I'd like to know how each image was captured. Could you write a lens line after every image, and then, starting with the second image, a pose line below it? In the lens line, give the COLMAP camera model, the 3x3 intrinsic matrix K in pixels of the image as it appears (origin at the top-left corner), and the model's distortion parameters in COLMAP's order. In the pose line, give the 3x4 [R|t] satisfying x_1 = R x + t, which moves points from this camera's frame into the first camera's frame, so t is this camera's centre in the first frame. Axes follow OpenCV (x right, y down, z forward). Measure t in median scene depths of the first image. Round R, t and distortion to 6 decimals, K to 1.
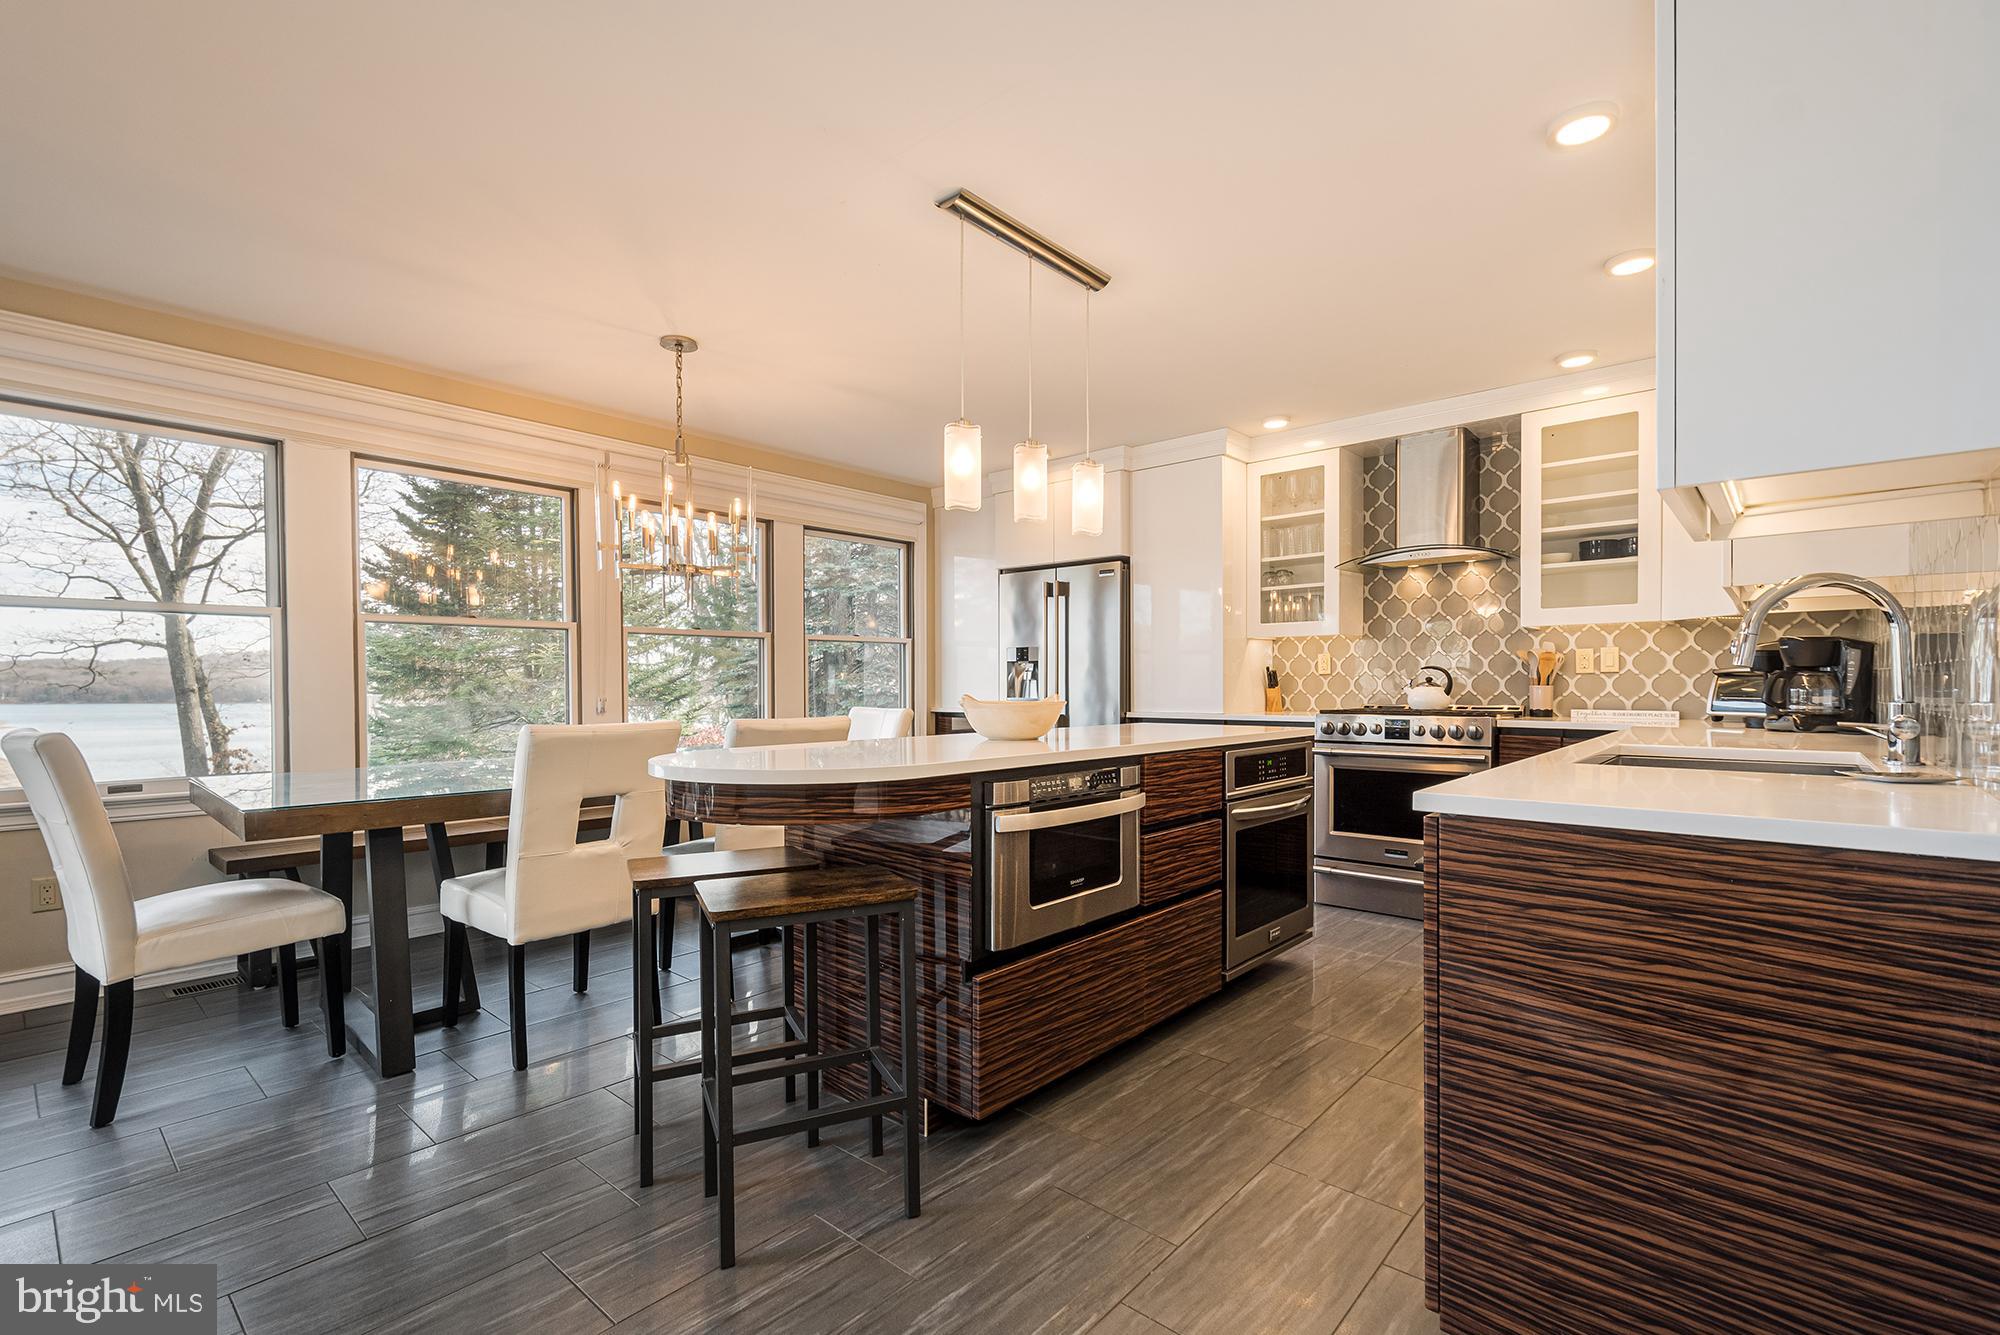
lens RADIAL K [[877.5, 0, 992.2], [0, 877.5, 693.0], [0, 0, 1]] dist [0.008632, -0.000352]
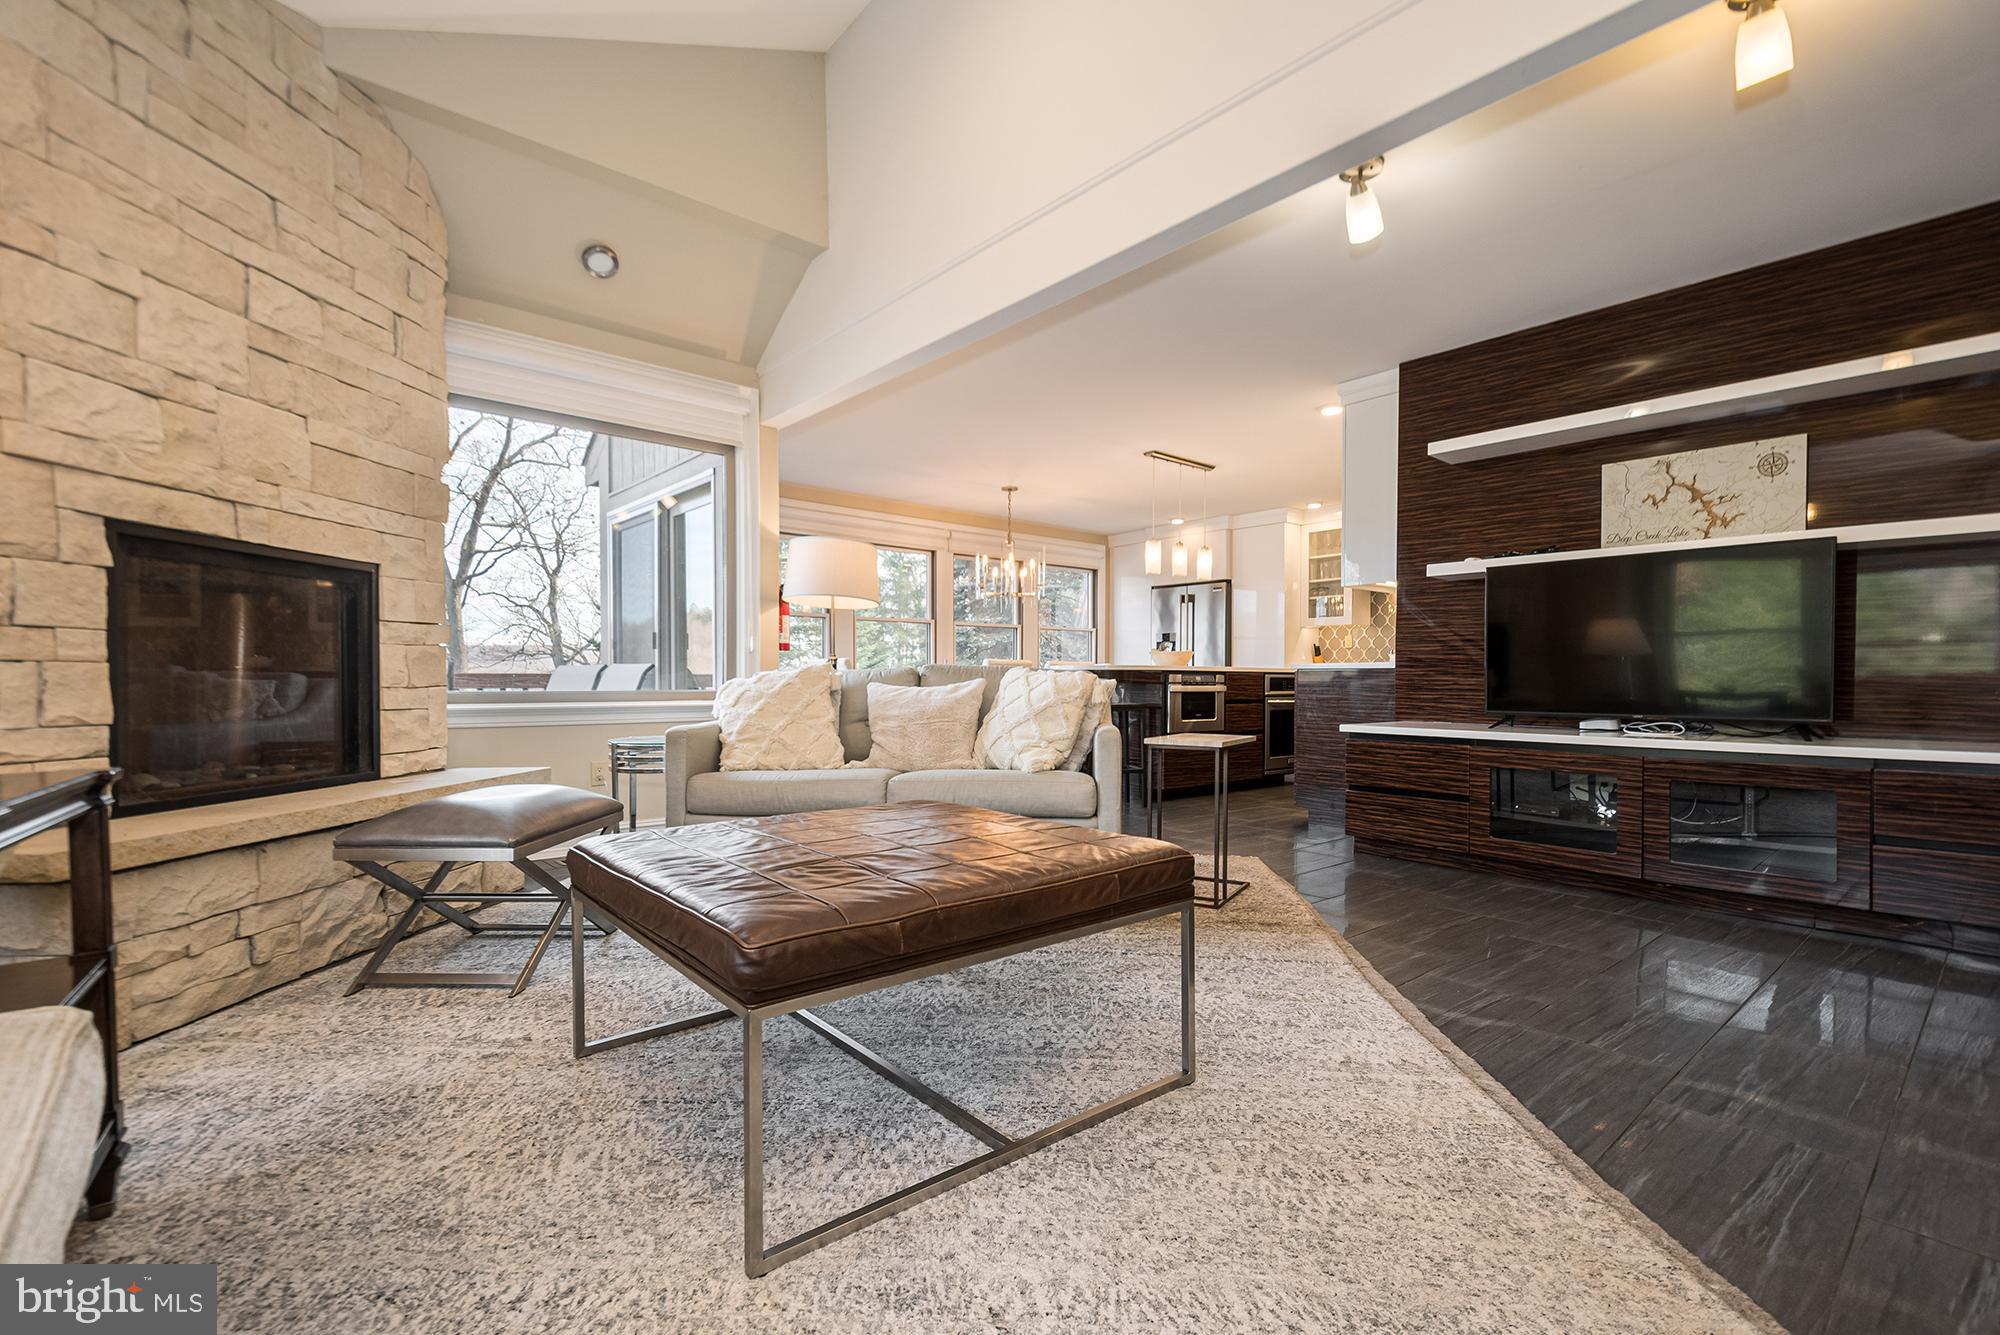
lens RADIAL K [[902.1, 0, 989.4], [0, 902.1, 696.7], [0, 0, 1]] dist [0.002358, -0.000371]
pose [[0.991212, 0.007230, -0.132085, -0.092816], [-0.006265, 0.999951, 0.007723, 0.075478], [0.132134, -0.006828, 0.991208, -0.976333]]
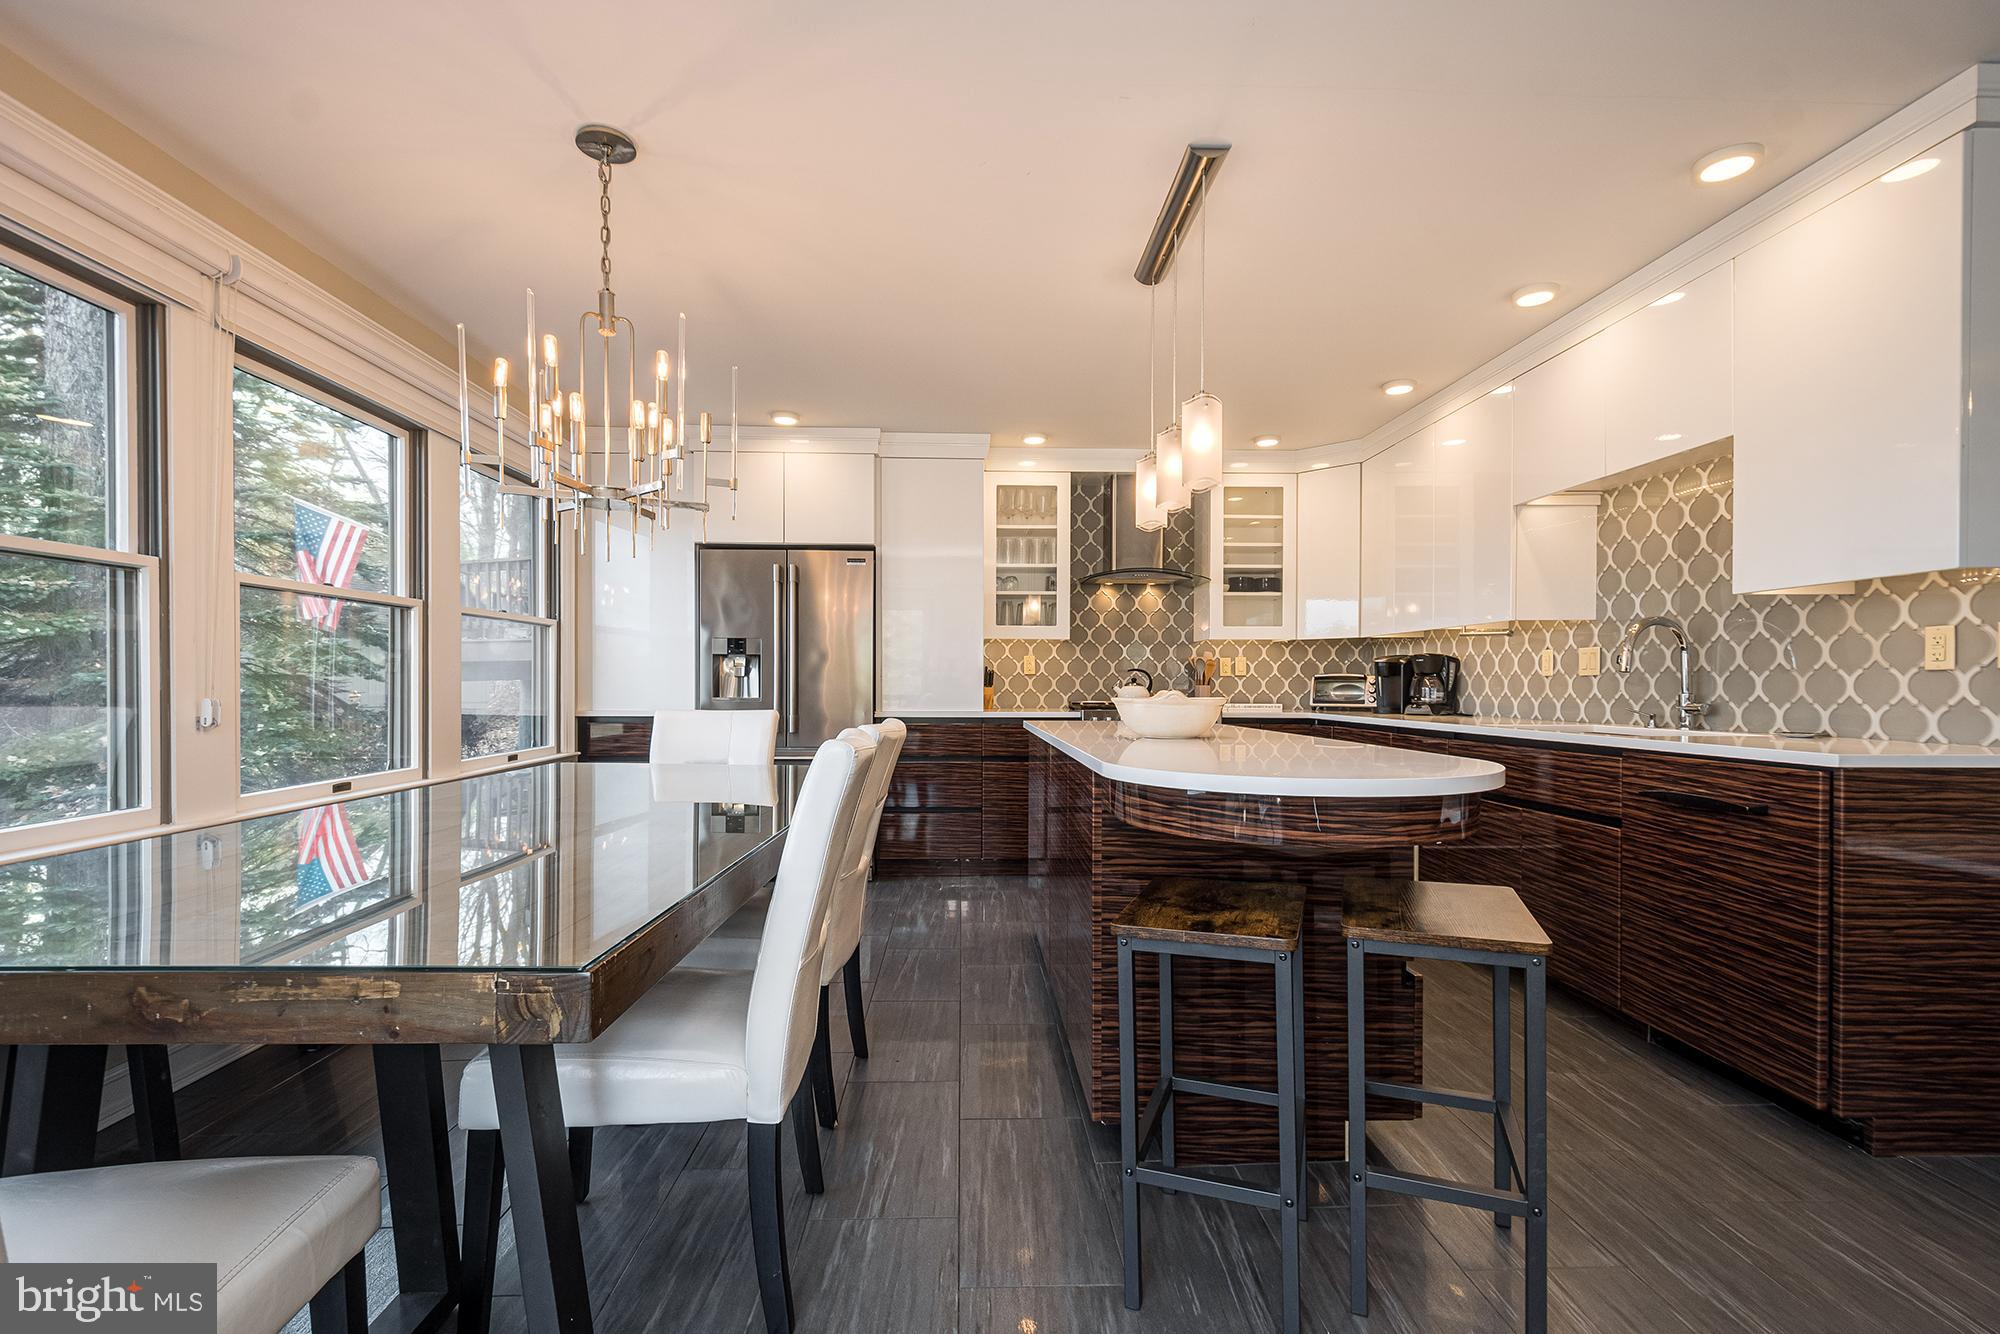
lens RADIAL K [[877.5, 0, 992.2], [0, 877.5, 692.5], [0, 0, 1]] dist [0.008632, -0.000352]
pose [[0.730483, 0.000890, 0.682930, -0.482247], [0.000454, 0.999998, -0.001789, 0.003831], [-0.682931, 0.001617, 0.730481, 0.277243]]
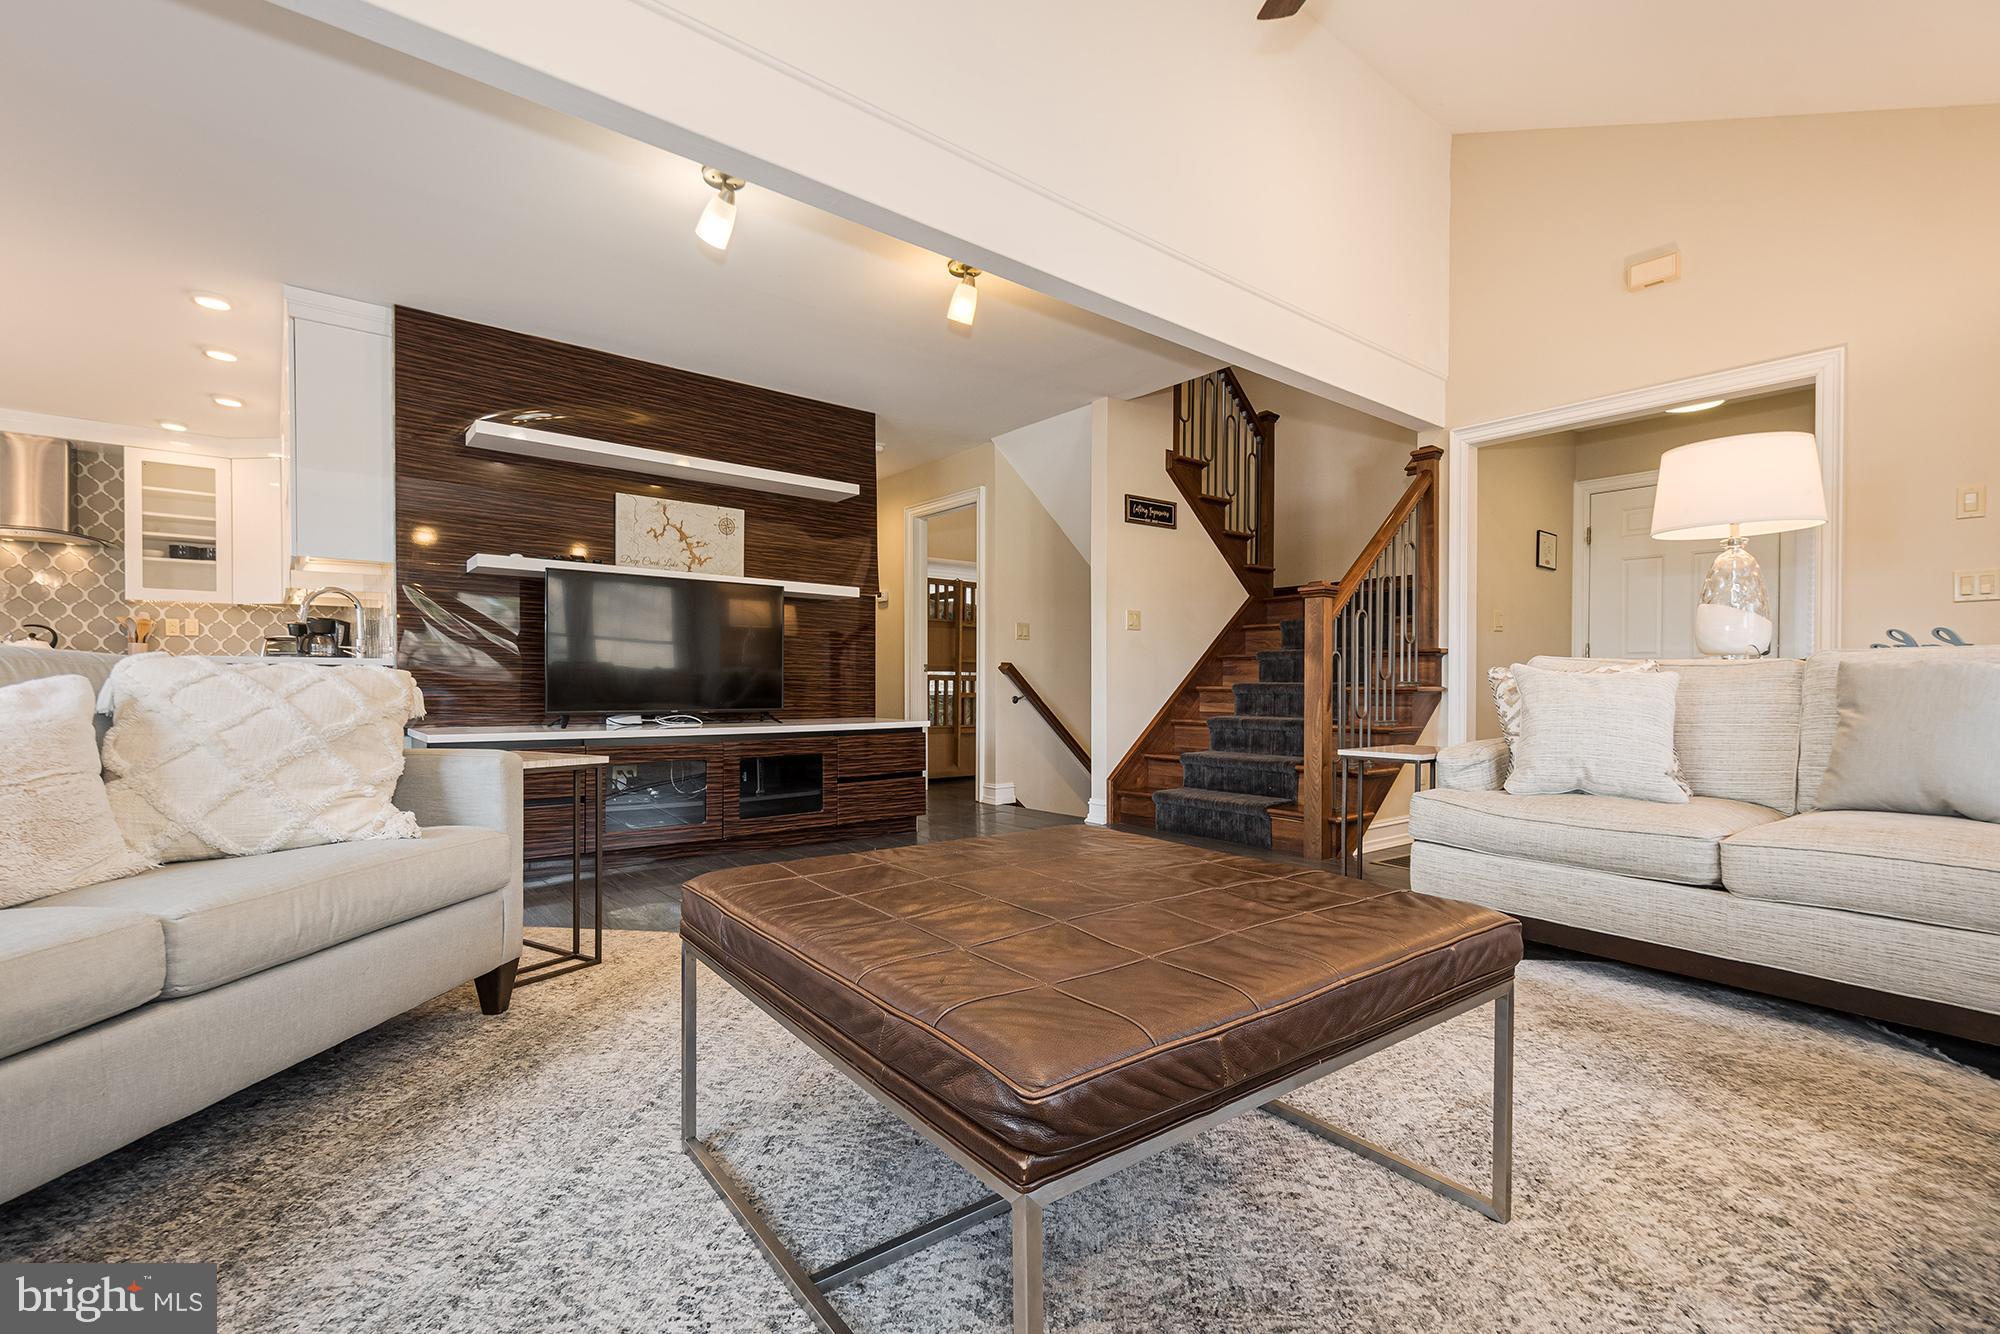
lens RADIAL K [[877.5, 0, 992.2], [0, 877.5, 692.5], [0, 0, 1]] dist [0.008632, -0.000352]
pose [[0.146962, -0.005515, 0.989127, -0.564650], [0.007010, 0.999965, 0.004534, 0.073419], [-0.989117, 0.006267, 0.146995, -0.542676]]
